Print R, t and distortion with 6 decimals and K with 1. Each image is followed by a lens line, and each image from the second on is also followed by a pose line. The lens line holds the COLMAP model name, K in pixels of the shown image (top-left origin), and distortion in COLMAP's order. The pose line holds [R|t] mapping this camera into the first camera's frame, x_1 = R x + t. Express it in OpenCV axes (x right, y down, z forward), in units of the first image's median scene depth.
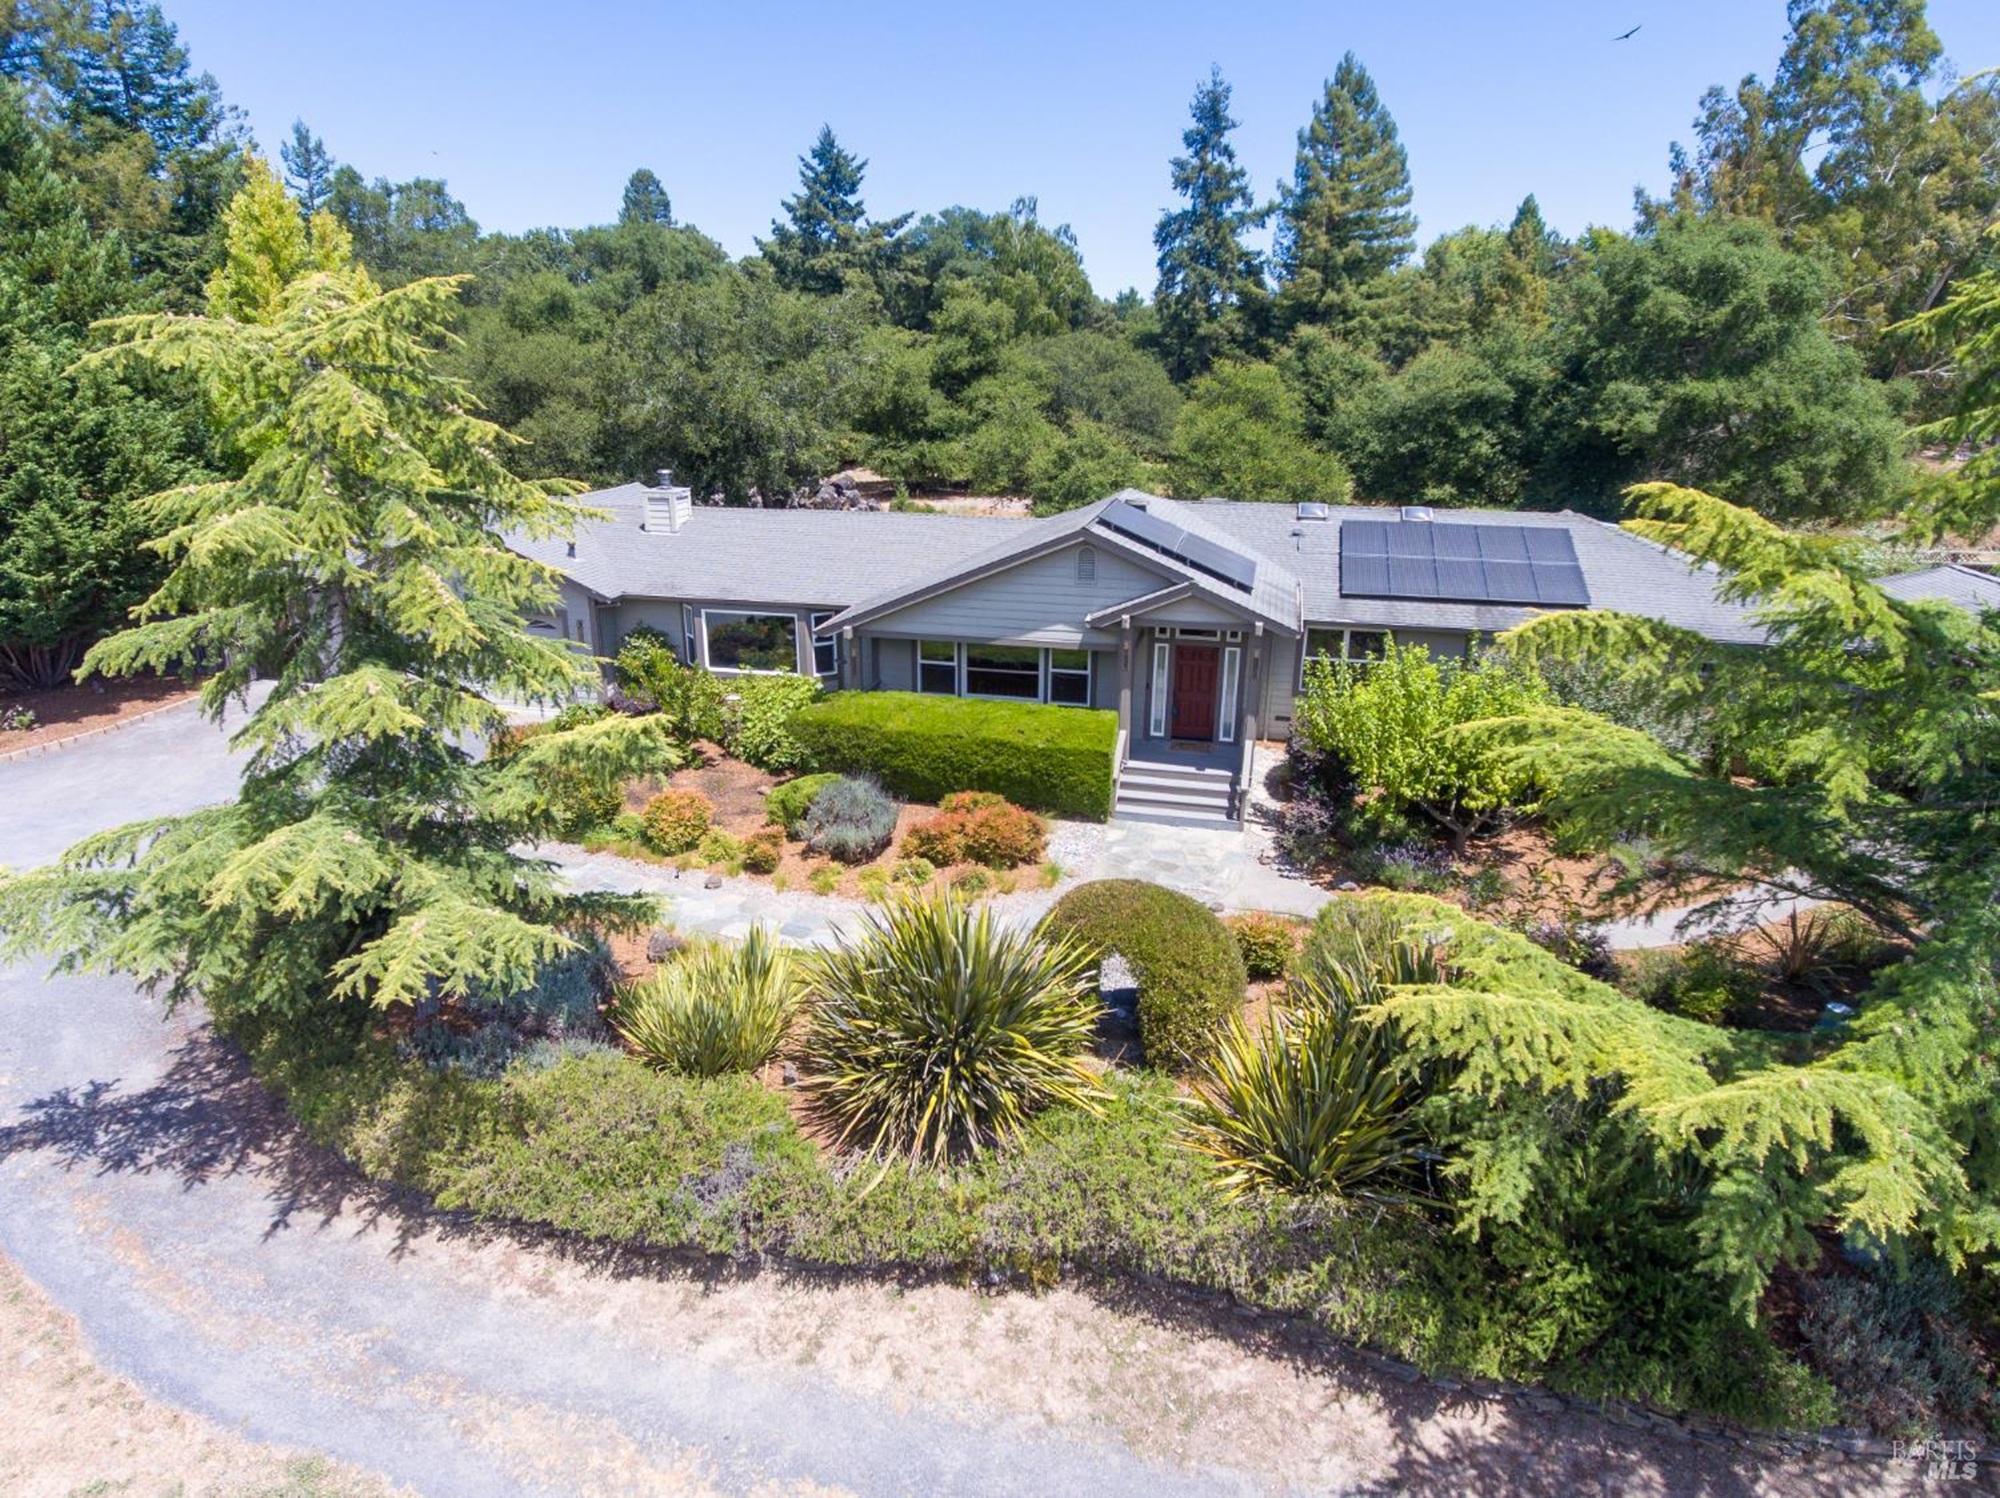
lens RADIAL K [[1173.8, 0, 981.6], [0, 1173.8, 748.2], [0, 0, 1]] dist [-0.005751, 0.000750]
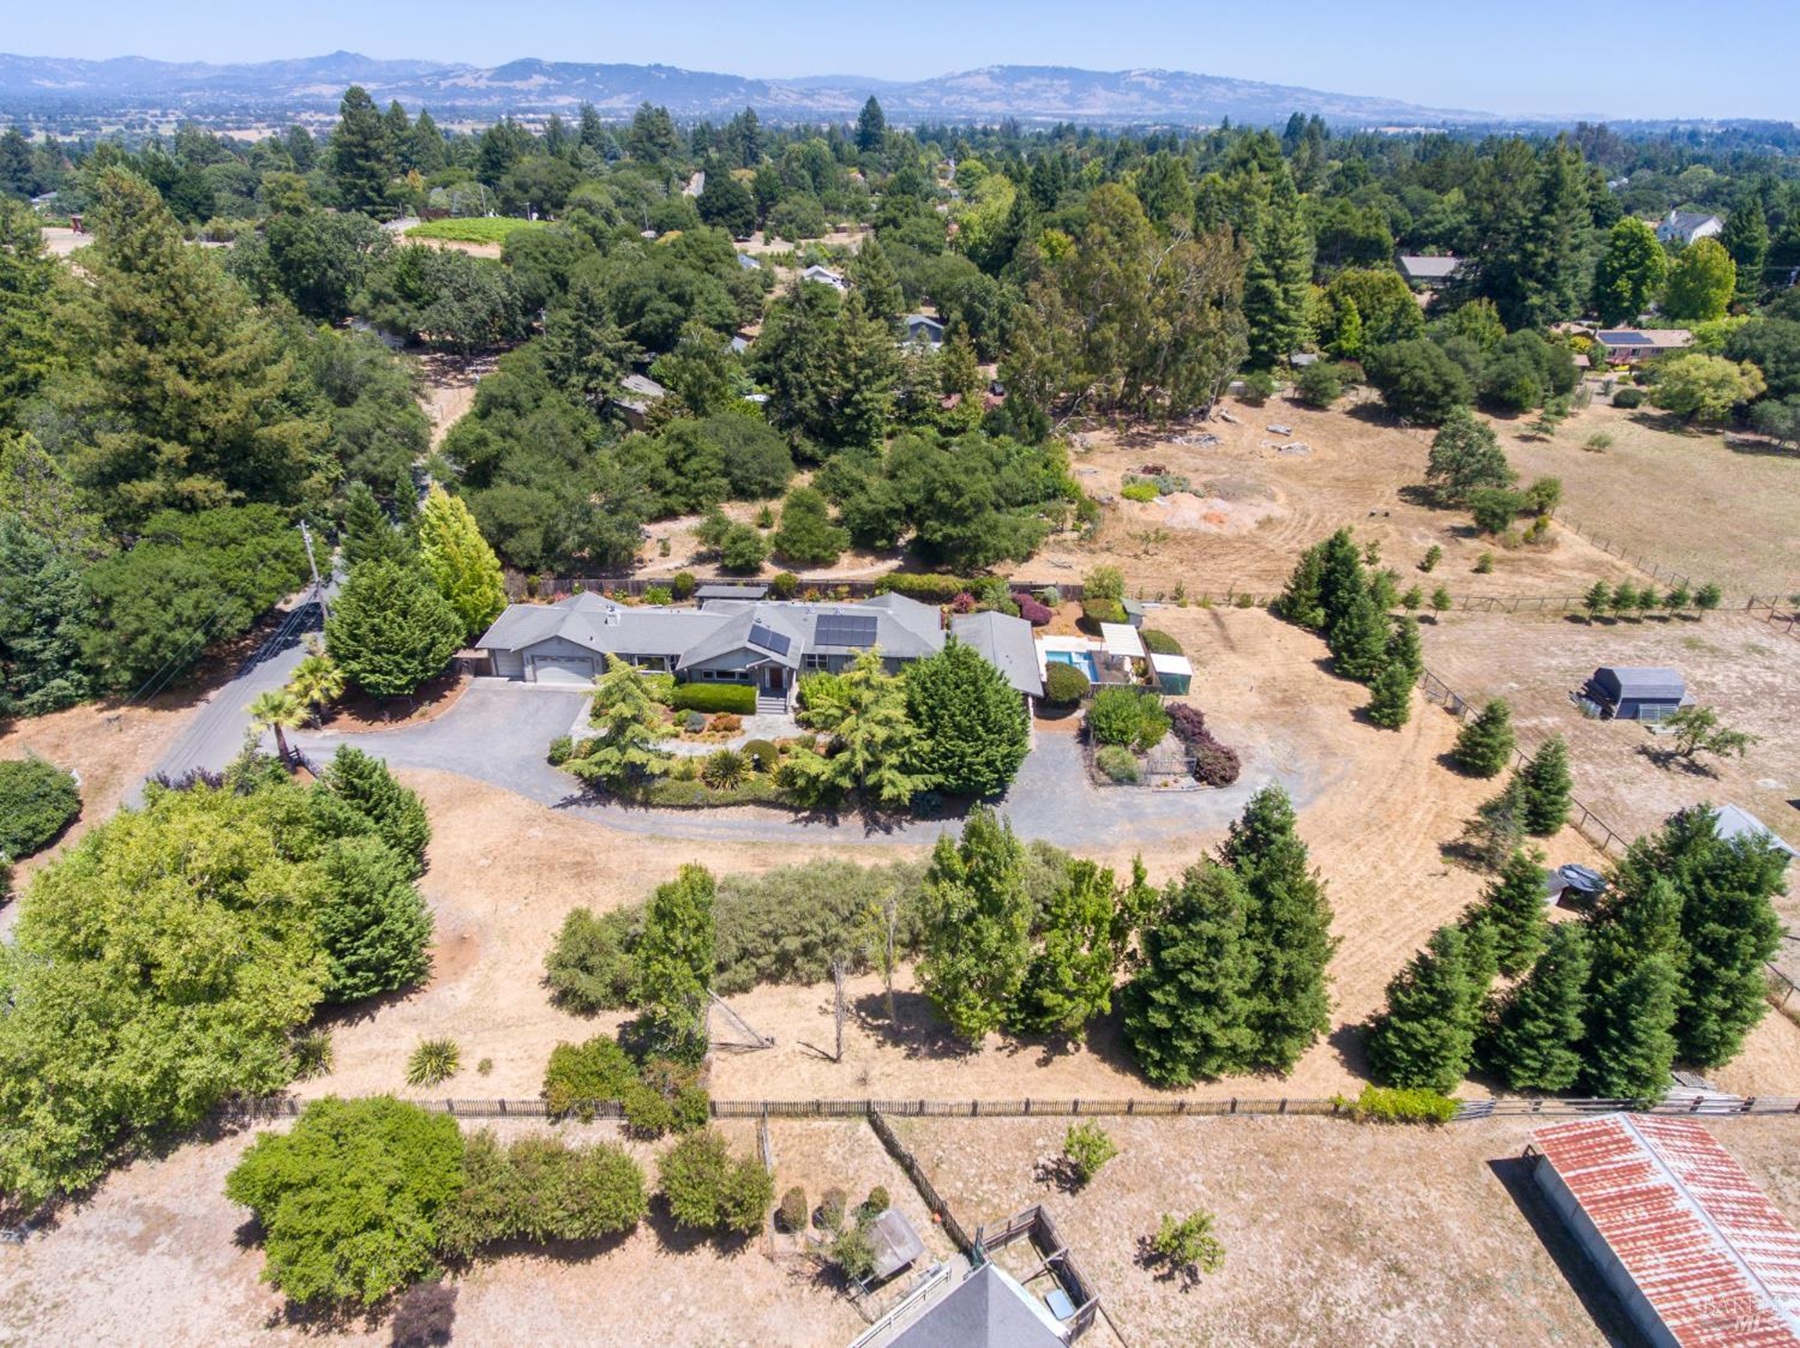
lens RADIAL K [[1056.4, 0, 883.5], [0, 1056.4, 673.3], [0, 0, 1]] dist [-0.005751, 0.000750]
pose [[0.977635, -0.080823, 0.194160, -0.051816], [0.045692, 0.982781, 0.179034, -0.231807], [-0.205287, -0.166158, 0.964494, -0.846714]]
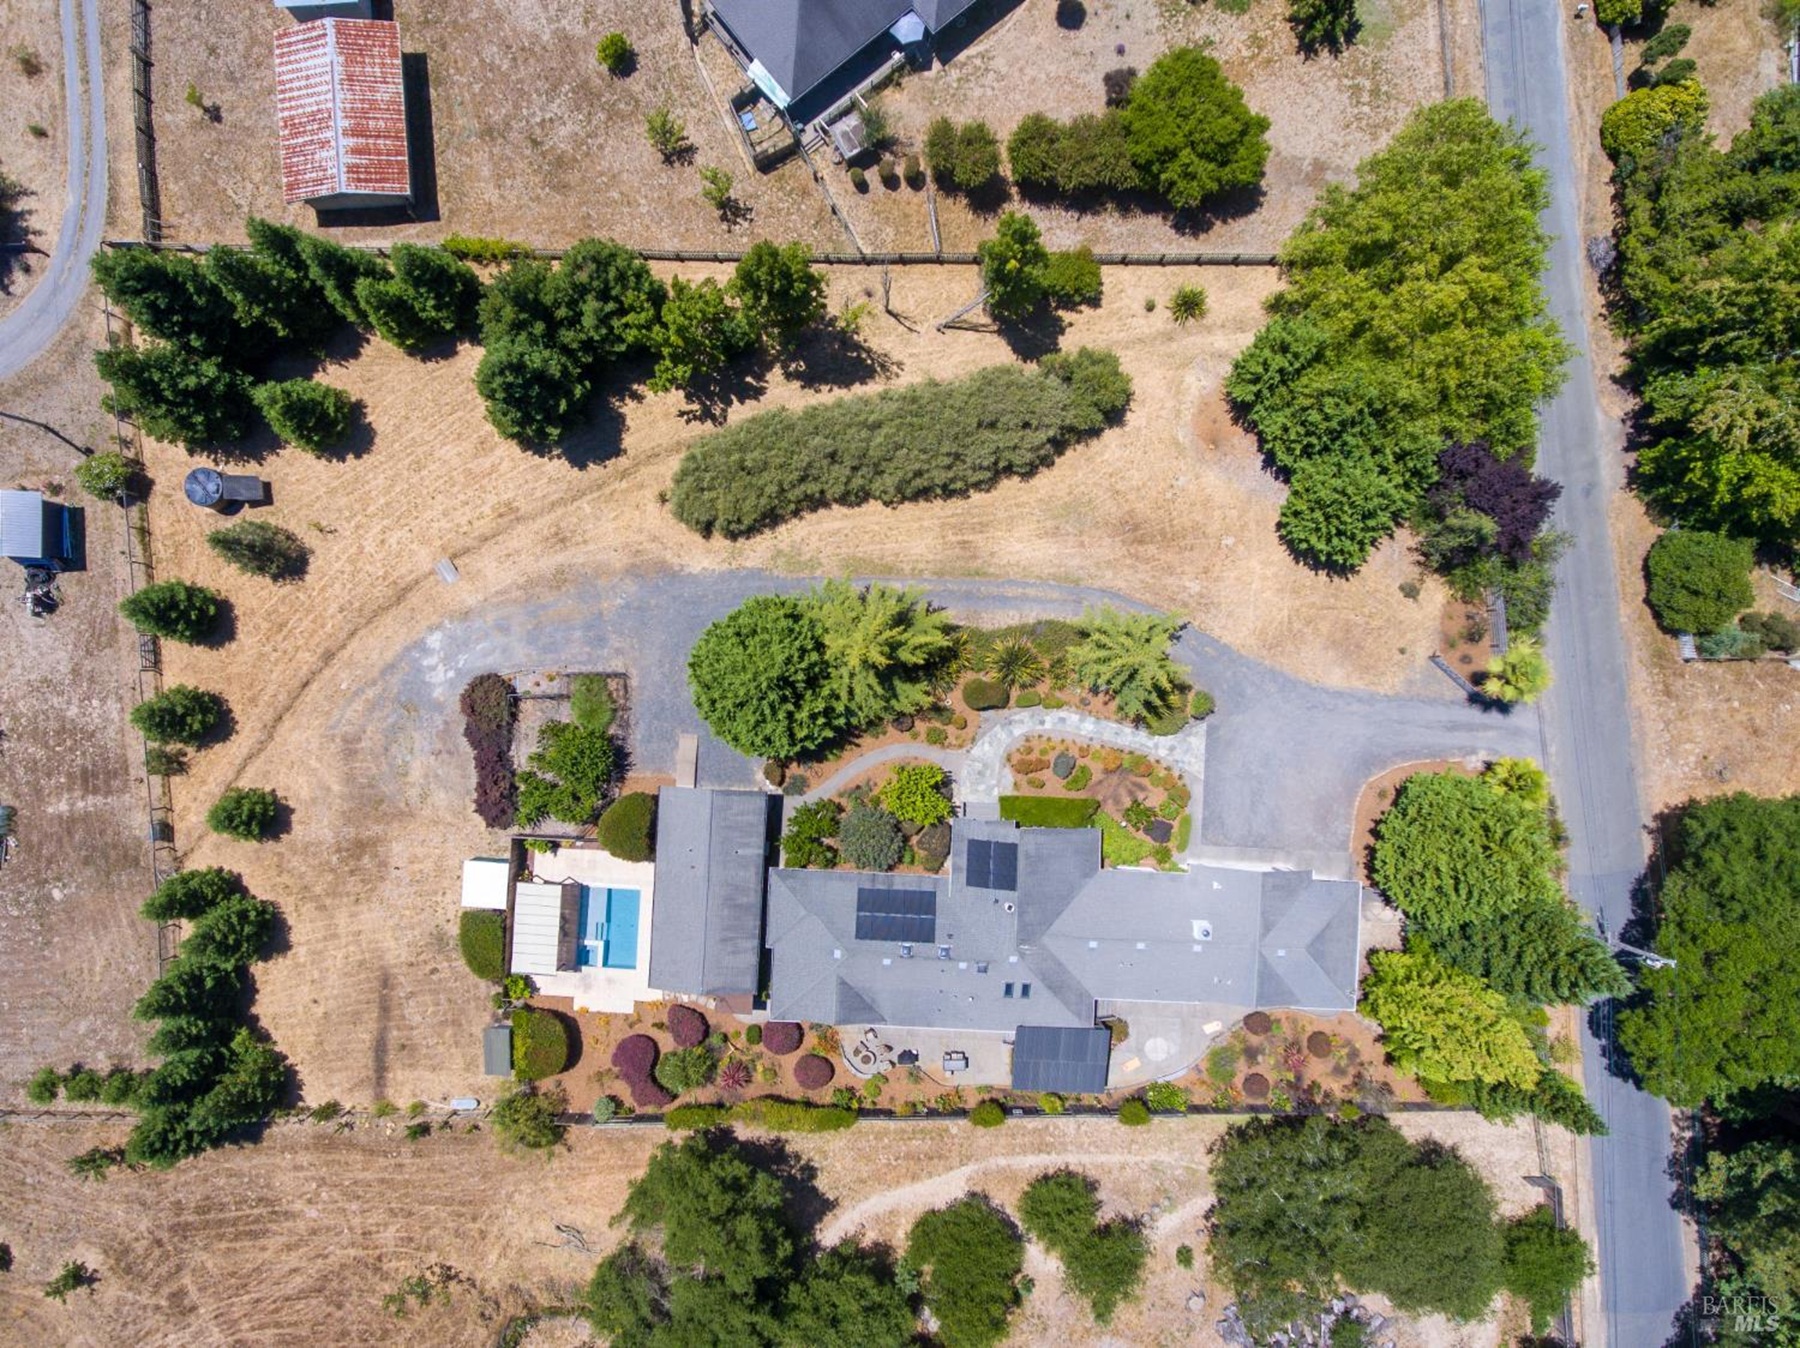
lens RADIAL K [[1056.4, 0, 883.5], [0, 1056.4, 673.3], [0, 0, 1]] dist [-0.005751, 0.000750]
pose [[-0.979180, 0.202974, 0.002983, 0.115691], [-0.061229, -0.309329, 0.948982, -0.901869], [0.193541, 0.929041, 0.315317, -0.136538]]
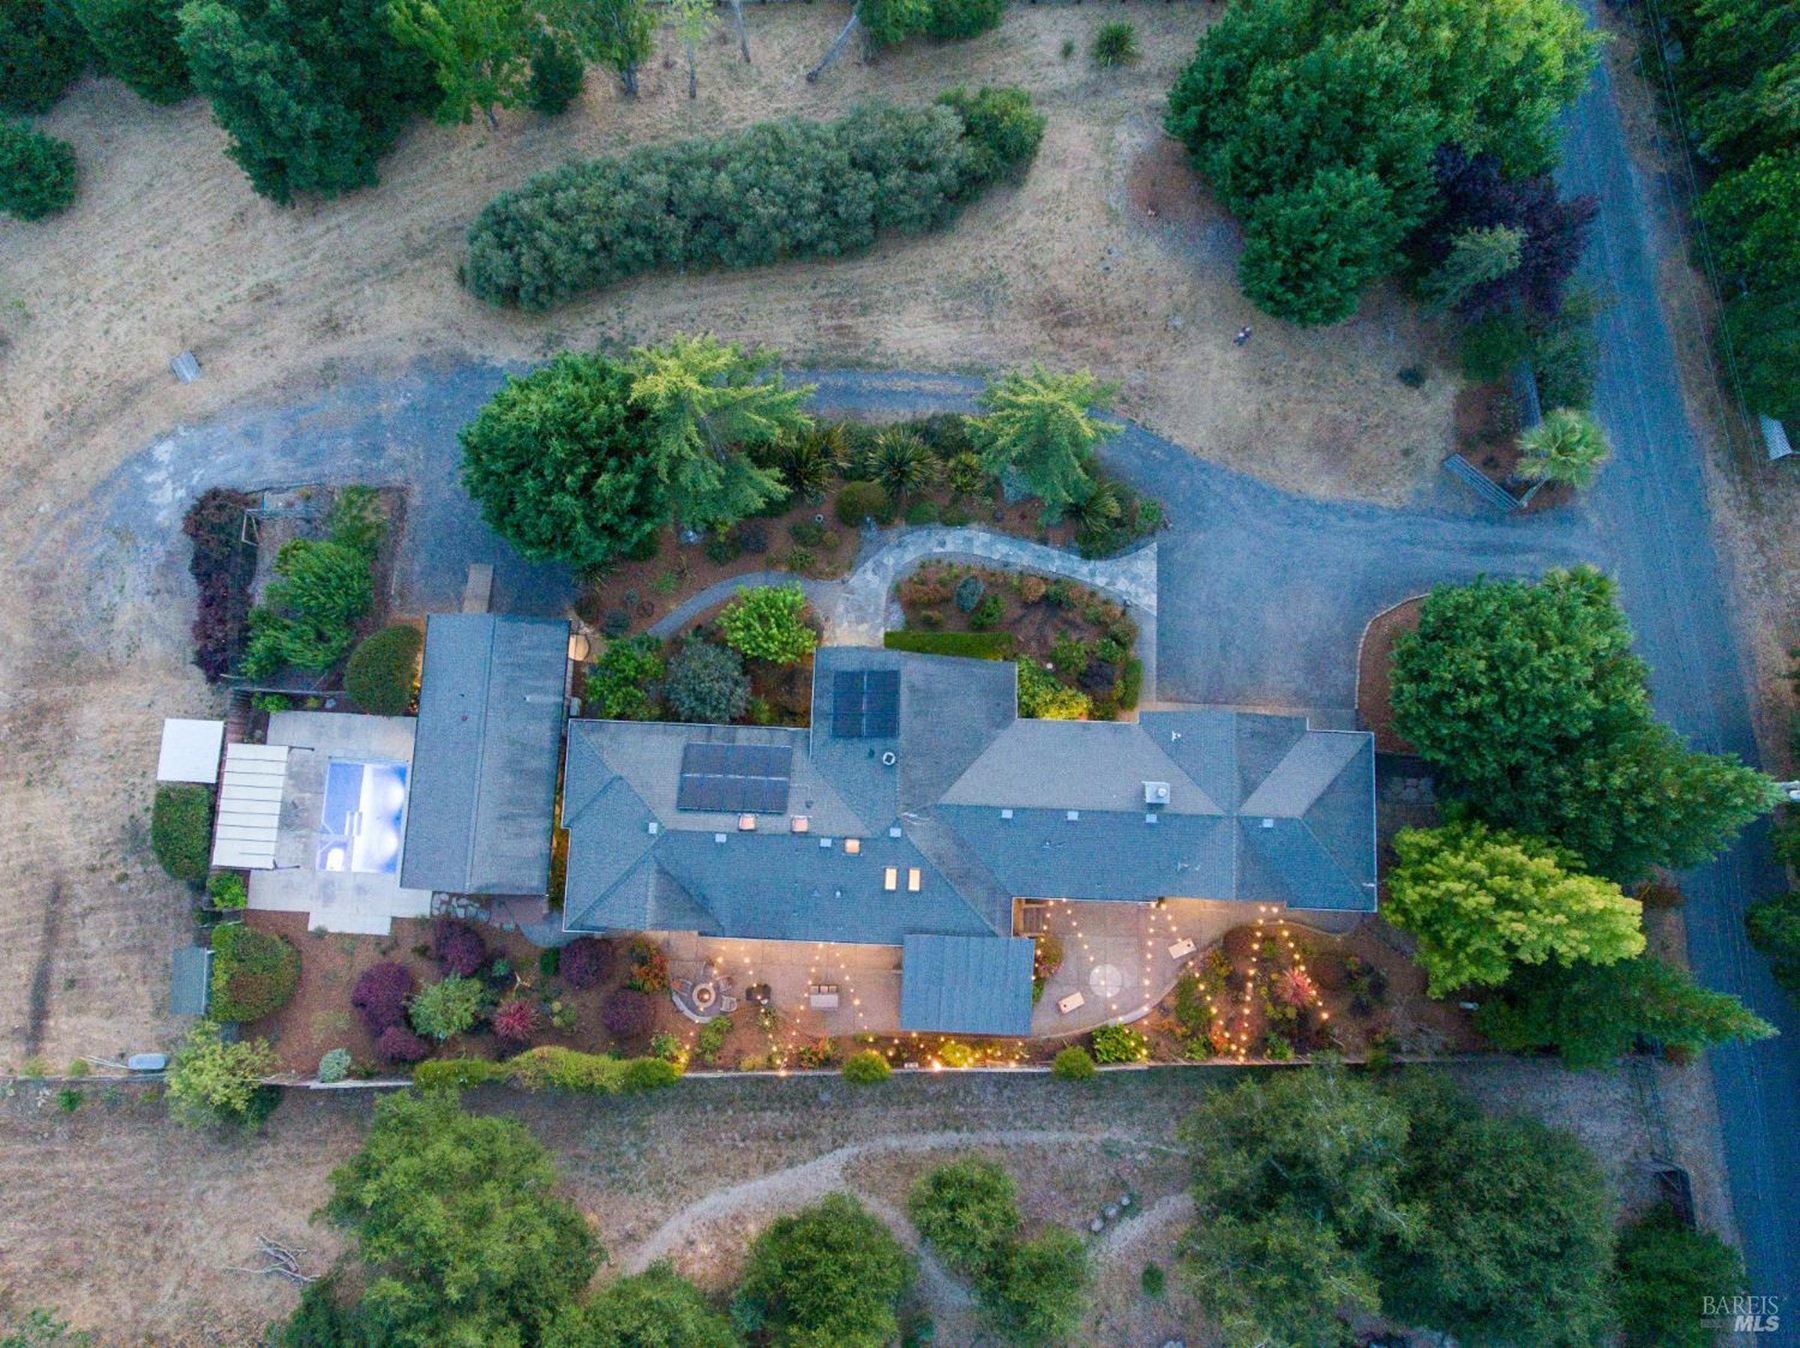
lens RADIAL K [[1056.4, 0, 883.5], [0, 1056.4, 673.3], [0, 0, 1]] dist [-0.005751, 0.000750]
pose [[-0.977646, 0.209499, -0.017837, 0.054582], [-0.058416, -0.189150, 0.980209, -0.739089], [0.201979, 0.959340, 0.197160, 0.187599]]
